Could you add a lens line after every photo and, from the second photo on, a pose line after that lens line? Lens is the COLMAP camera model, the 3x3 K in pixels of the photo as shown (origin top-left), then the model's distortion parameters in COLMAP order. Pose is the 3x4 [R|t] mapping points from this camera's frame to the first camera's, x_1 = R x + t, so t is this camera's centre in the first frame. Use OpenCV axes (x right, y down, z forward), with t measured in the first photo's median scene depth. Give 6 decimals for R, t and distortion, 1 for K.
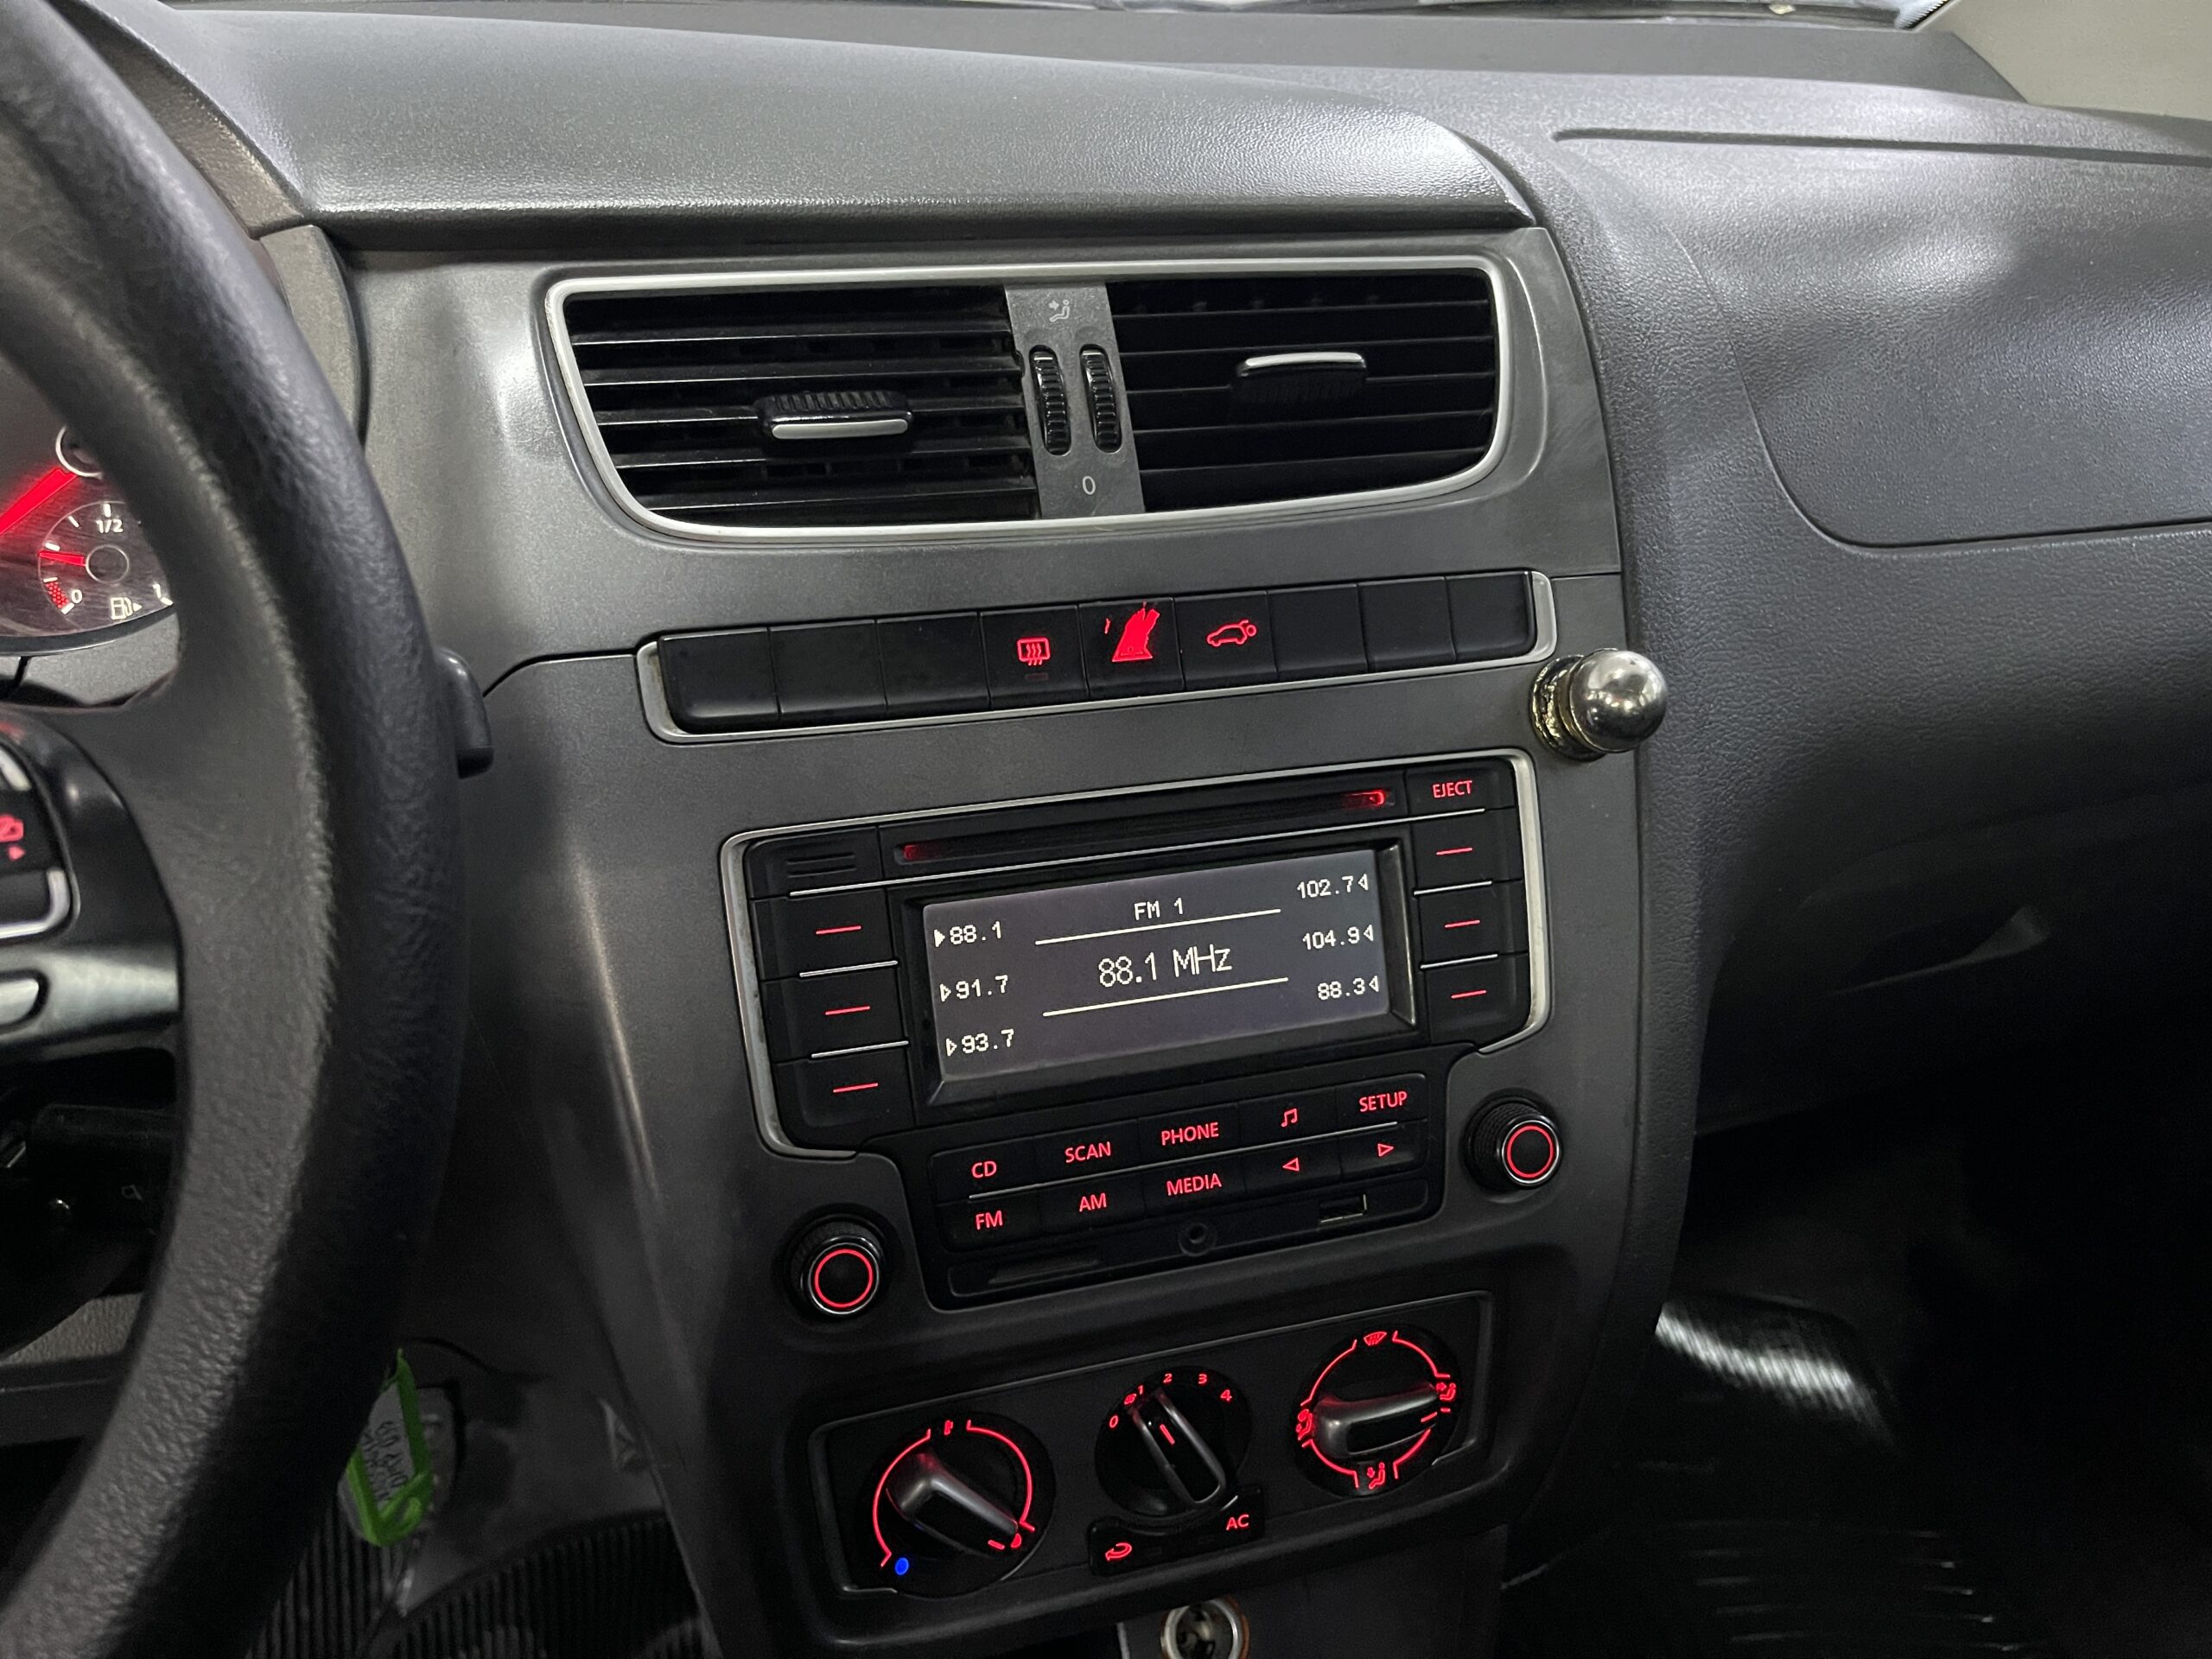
lens RADIAL K [[1665.1, 0, 1093.9], [0, 1665.1, 834.7], [0, 0, 1]] dist [0.034356, -0.064056]
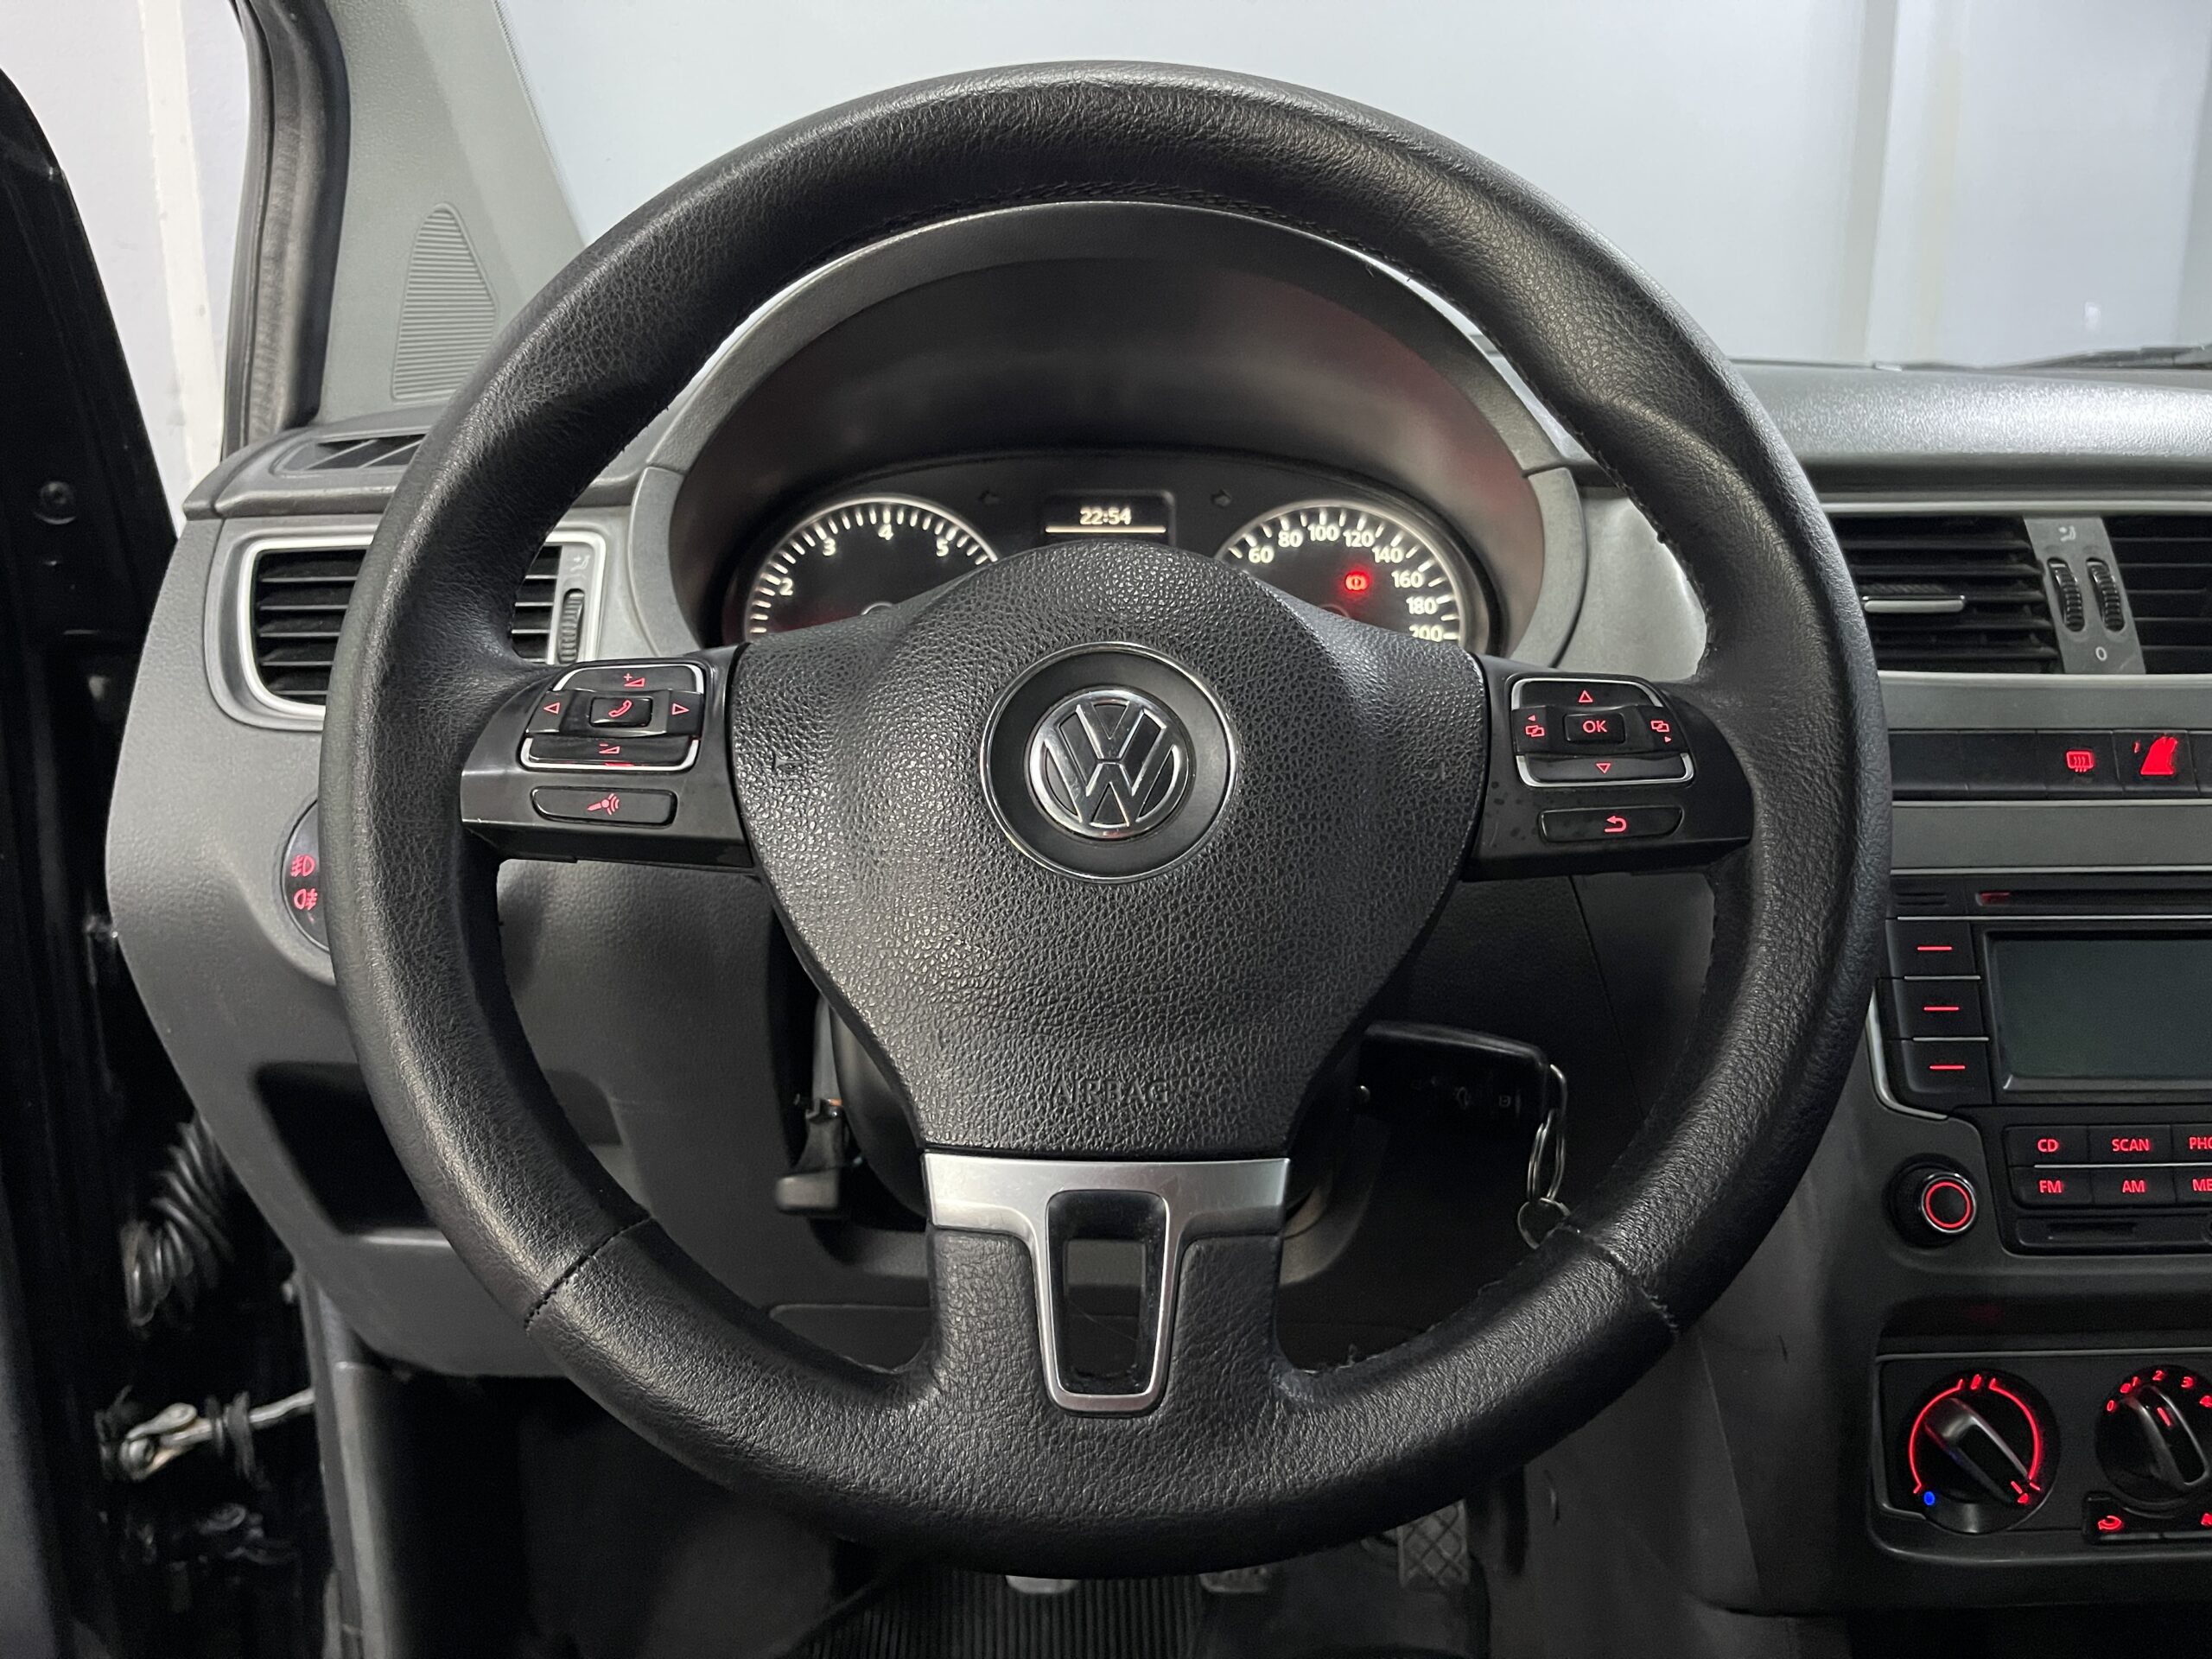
lens RADIAL K [[1665.1, 0, 1112.3], [0, 1665.1, 835.9], [0, 0, 1]] dist [0.034356, -0.064056]
pose [[0.963301, 0.049858, -0.263752, -0.404148], [-0.105378, 0.973956, -0.200762, 0.282693], [0.246874, 0.221188, 0.943467, -0.420544]]
